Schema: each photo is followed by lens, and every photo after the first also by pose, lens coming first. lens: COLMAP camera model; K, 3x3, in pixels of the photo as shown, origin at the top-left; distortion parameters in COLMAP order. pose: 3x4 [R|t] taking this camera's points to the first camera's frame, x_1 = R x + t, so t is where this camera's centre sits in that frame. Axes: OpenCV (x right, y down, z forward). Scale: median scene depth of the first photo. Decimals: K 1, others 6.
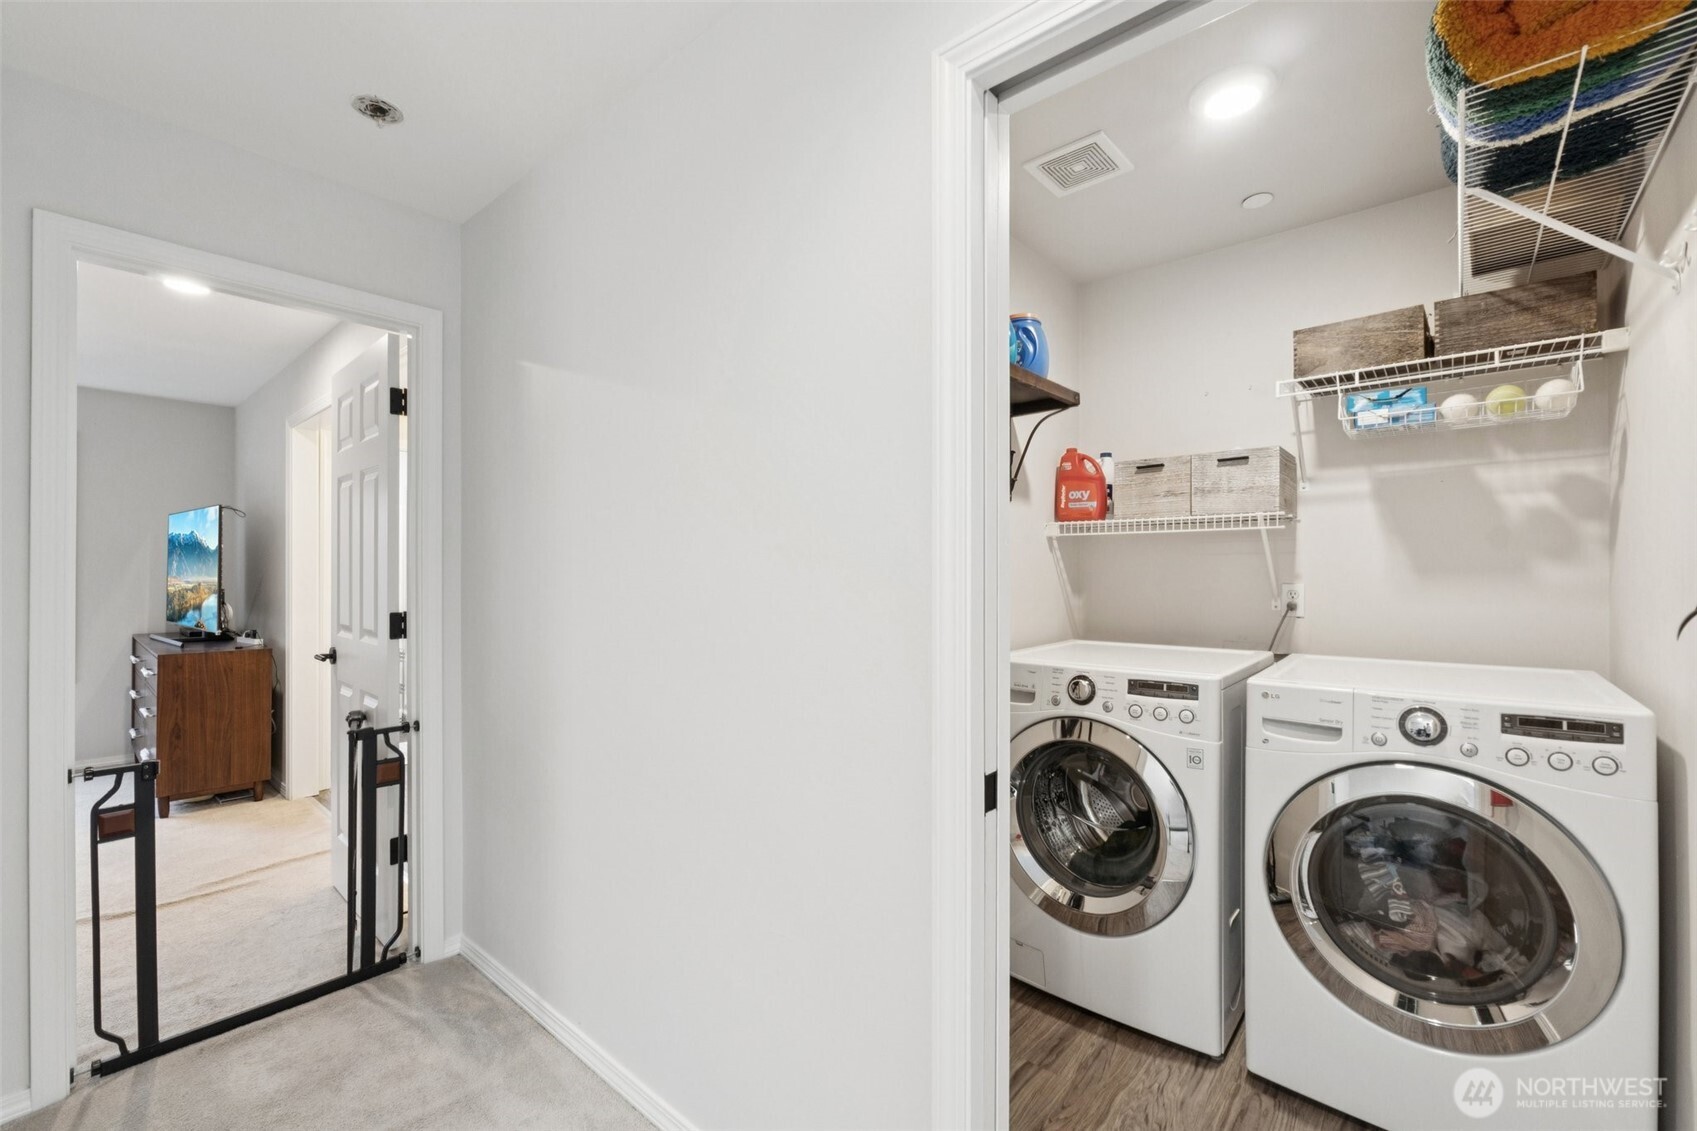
lens RADIAL K [[708.8, 0, 848.9], [0, 708.8, 568.9], [0, 0, 1]] dist [-0.008731, 0.000393]
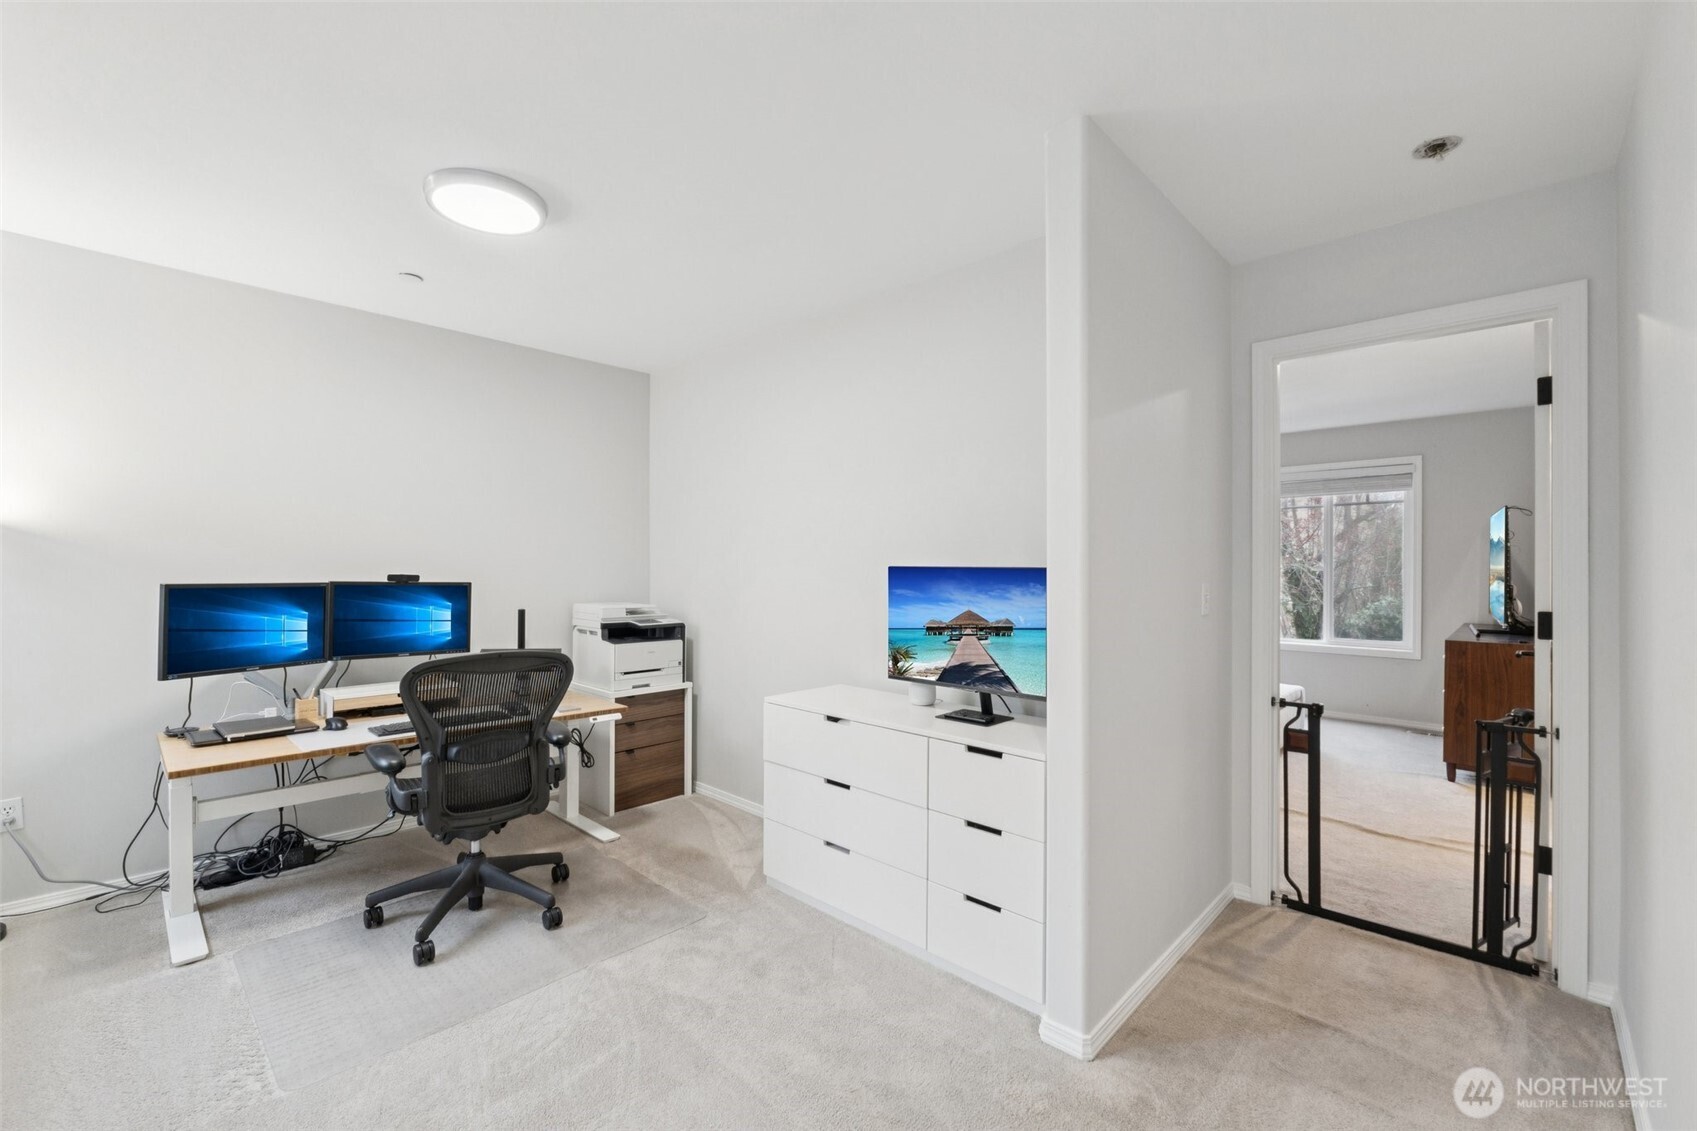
lens RADIAL K [[708.8, 0, 849.6], [0, 708.8, 568.9], [0, 0, 1]] dist [-0.008731, 0.000393]
pose [[-0.047023, 0.001403, -0.998893, 0.424761], [0.003322, 0.999994, 0.001248, -0.000619], [0.998888, -0.003259, -0.047027, 0.125052]]
